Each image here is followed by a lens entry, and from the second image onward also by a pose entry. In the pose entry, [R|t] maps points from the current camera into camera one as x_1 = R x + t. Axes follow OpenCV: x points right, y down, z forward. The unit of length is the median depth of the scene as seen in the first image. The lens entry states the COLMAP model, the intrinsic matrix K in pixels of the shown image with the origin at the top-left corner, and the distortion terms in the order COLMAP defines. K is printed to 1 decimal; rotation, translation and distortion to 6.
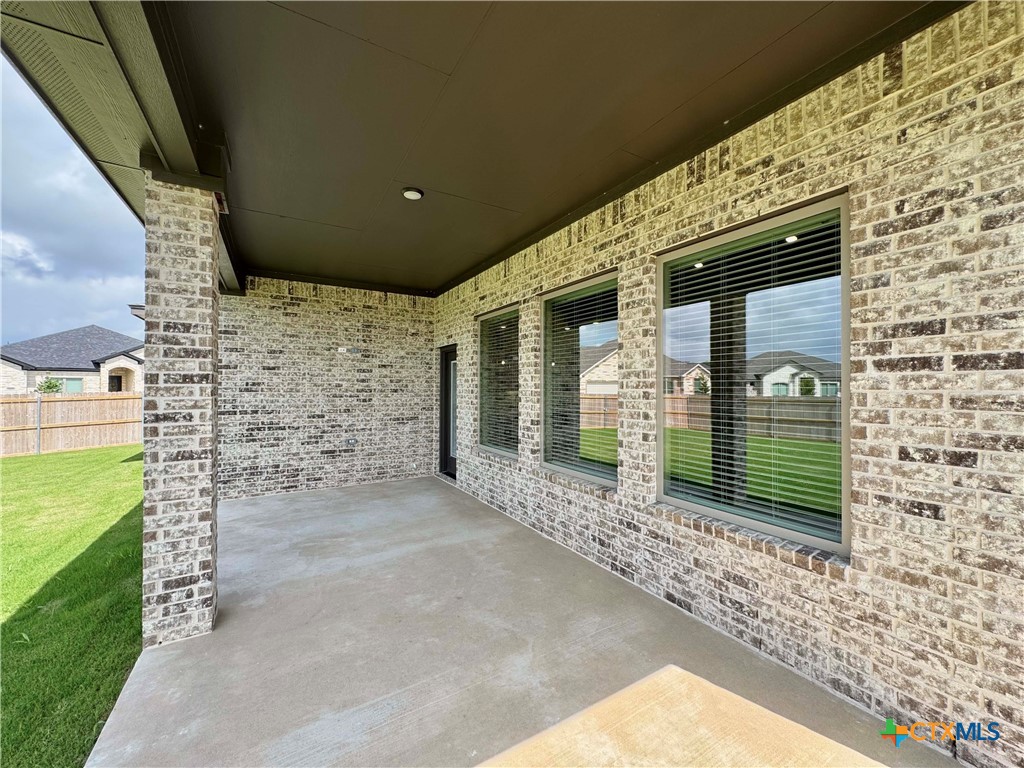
lens RADIAL K [[413.0, 0, 513.4], [0, 413.0, 384.1], [0, 0, 1]] dist [-0.002878, 0.001464]
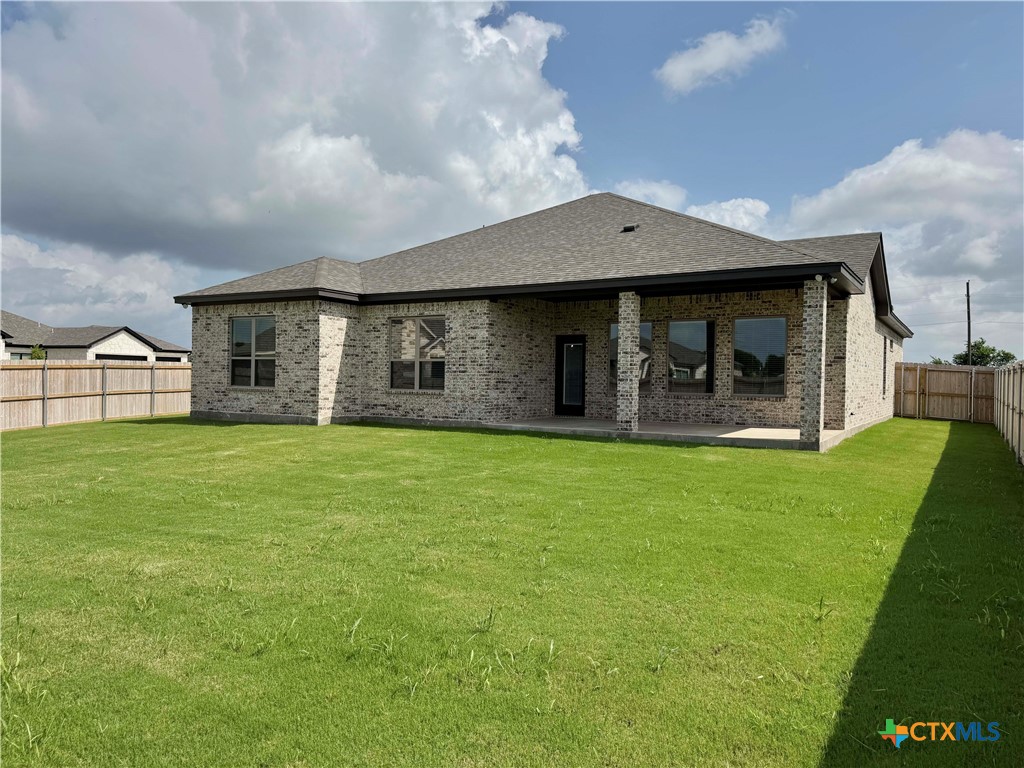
lens RADIAL K [[720.0, 0, 524.1], [0, 720.0, 383.7], [0, 0, 1]] dist [0.085550, -0.109557]
pose [[0.882614, 0.007431, 0.470040, -3.524614], [-0.015464, 0.999793, 0.013232, 0.140049], [-0.469844, -0.018948, 0.882546, -3.018317]]
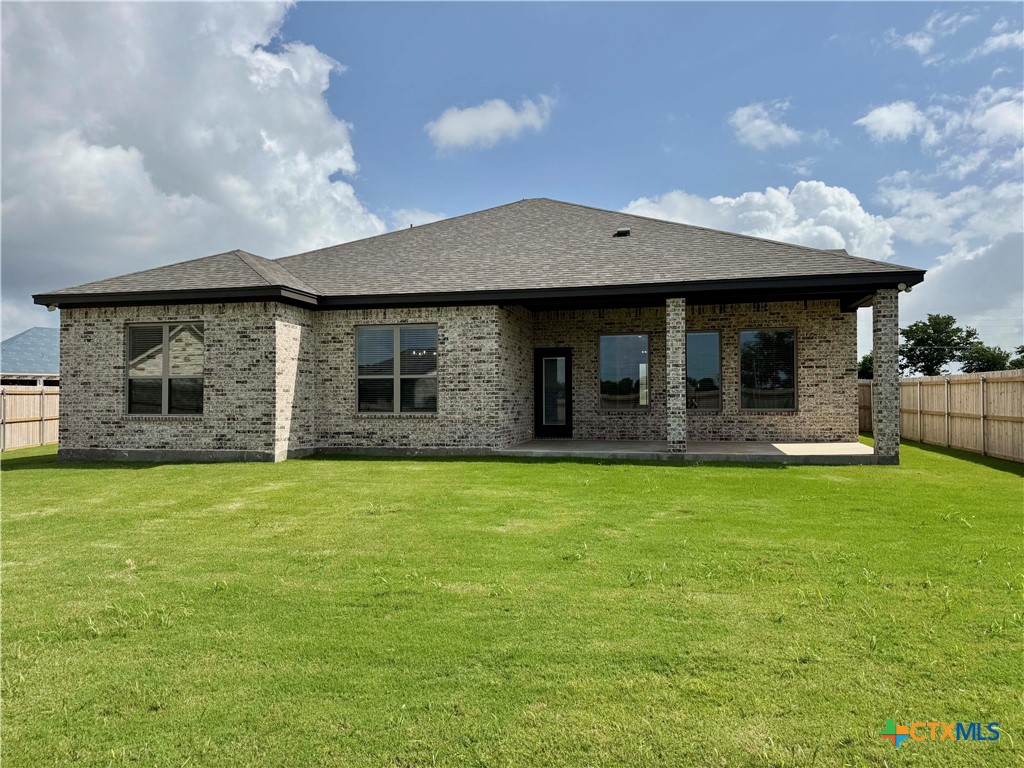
lens RADIAL K [[669.3, 0, 502.9], [0, 669.3, 380.2], [0, 0, 1]] dist [0.013247, -0.004970]
pose [[0.690624, 0.013391, 0.723090, -4.273385], [0.002171, 0.999786, -0.020588, 0.155288], [-0.723211, 0.015789, 0.690447, -1.096668]]
